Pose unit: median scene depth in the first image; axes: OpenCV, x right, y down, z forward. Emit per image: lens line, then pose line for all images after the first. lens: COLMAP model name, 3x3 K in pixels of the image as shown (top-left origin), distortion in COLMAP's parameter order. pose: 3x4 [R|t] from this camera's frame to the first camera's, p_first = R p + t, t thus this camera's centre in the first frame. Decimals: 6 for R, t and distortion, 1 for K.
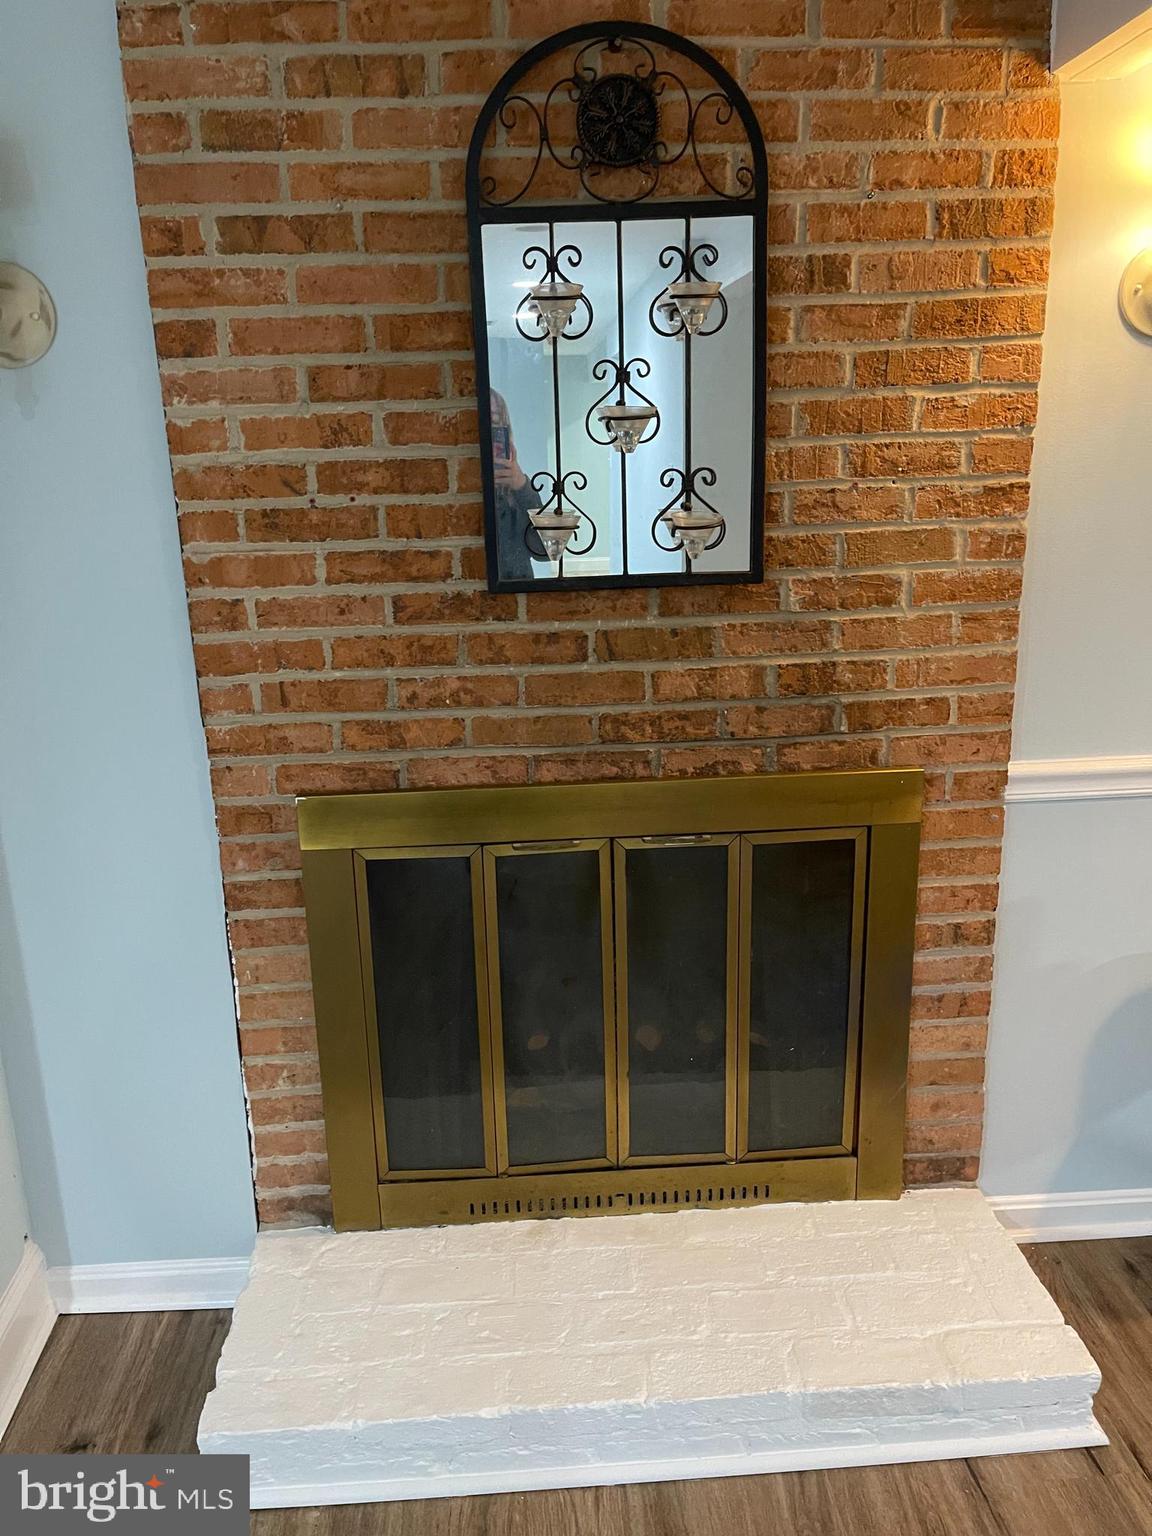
lens RADIAL K [[1150.1, 0, 595.2], [0, 1150.1, 763.8], [0, 0, 1]] dist [0.061492, -0.075725]
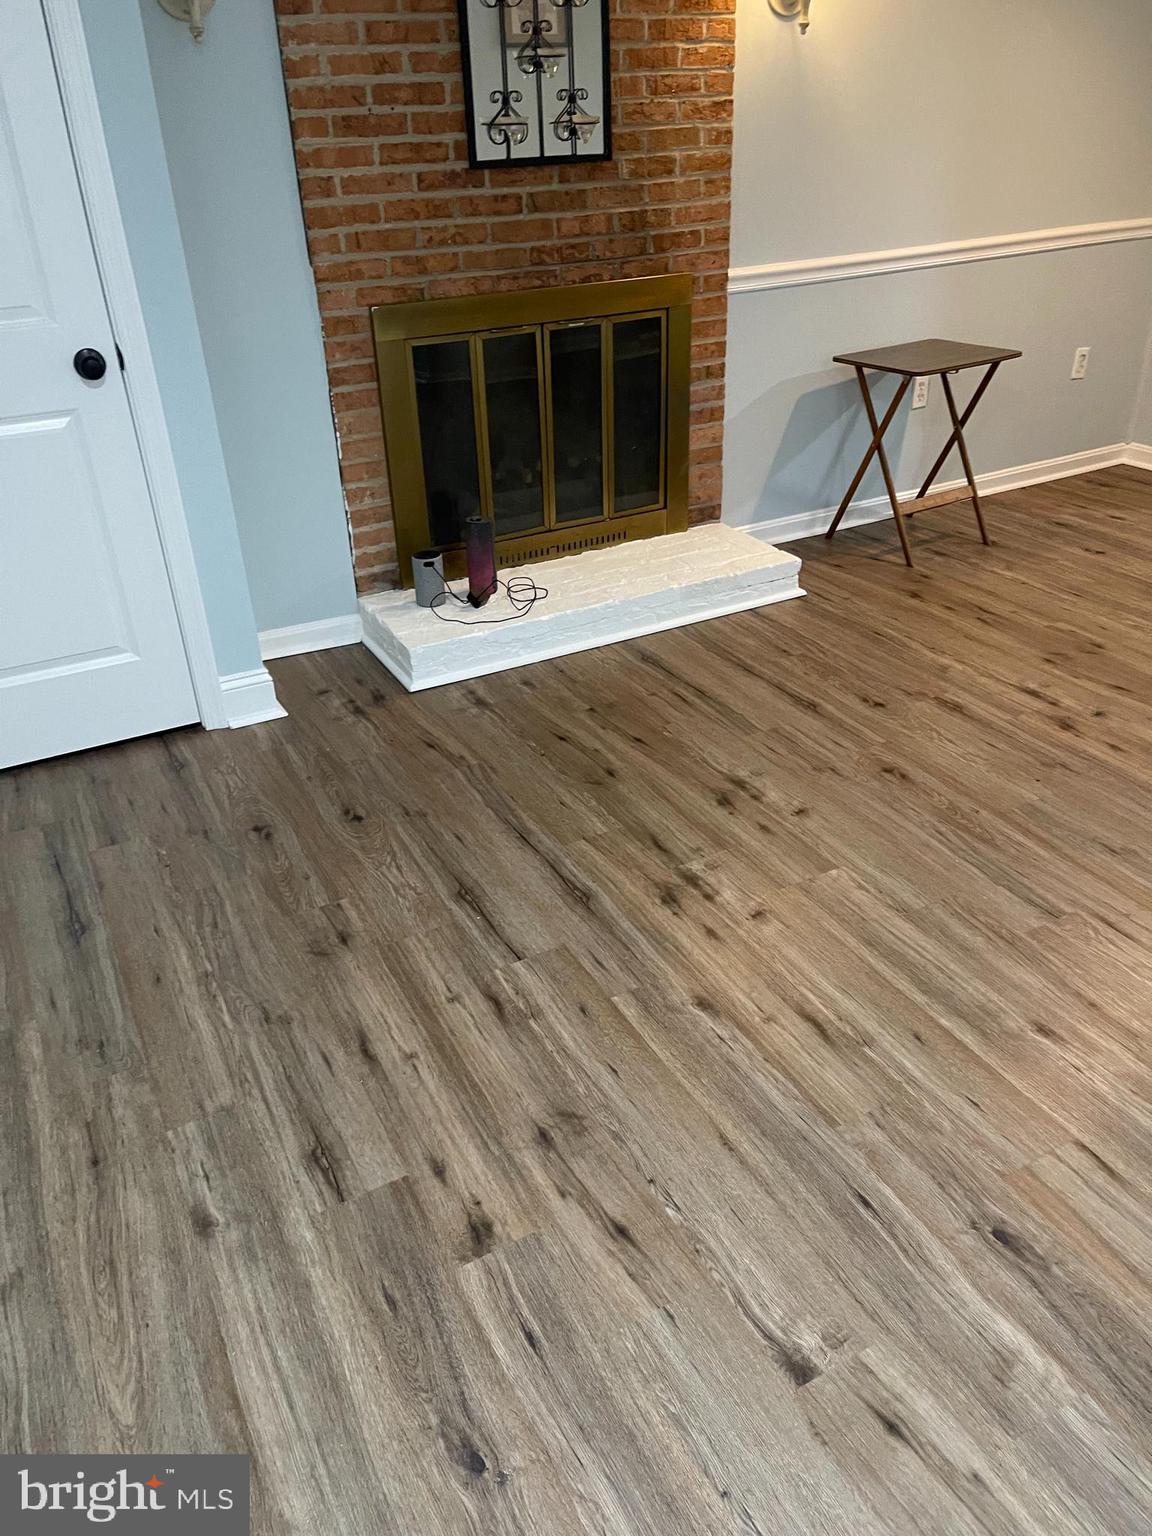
lens RADIAL K [[1150.1, 0, 581.4], [0, 1150.1, 764.3], [0, 0, 1]] dist [0.061492, -0.075725]
pose [[0.912153, -0.203771, 0.355605, -0.724136], [0.117479, 0.961231, 0.249468, 0.286819], [-0.392653, -0.185777, 0.900728, -0.782920]]
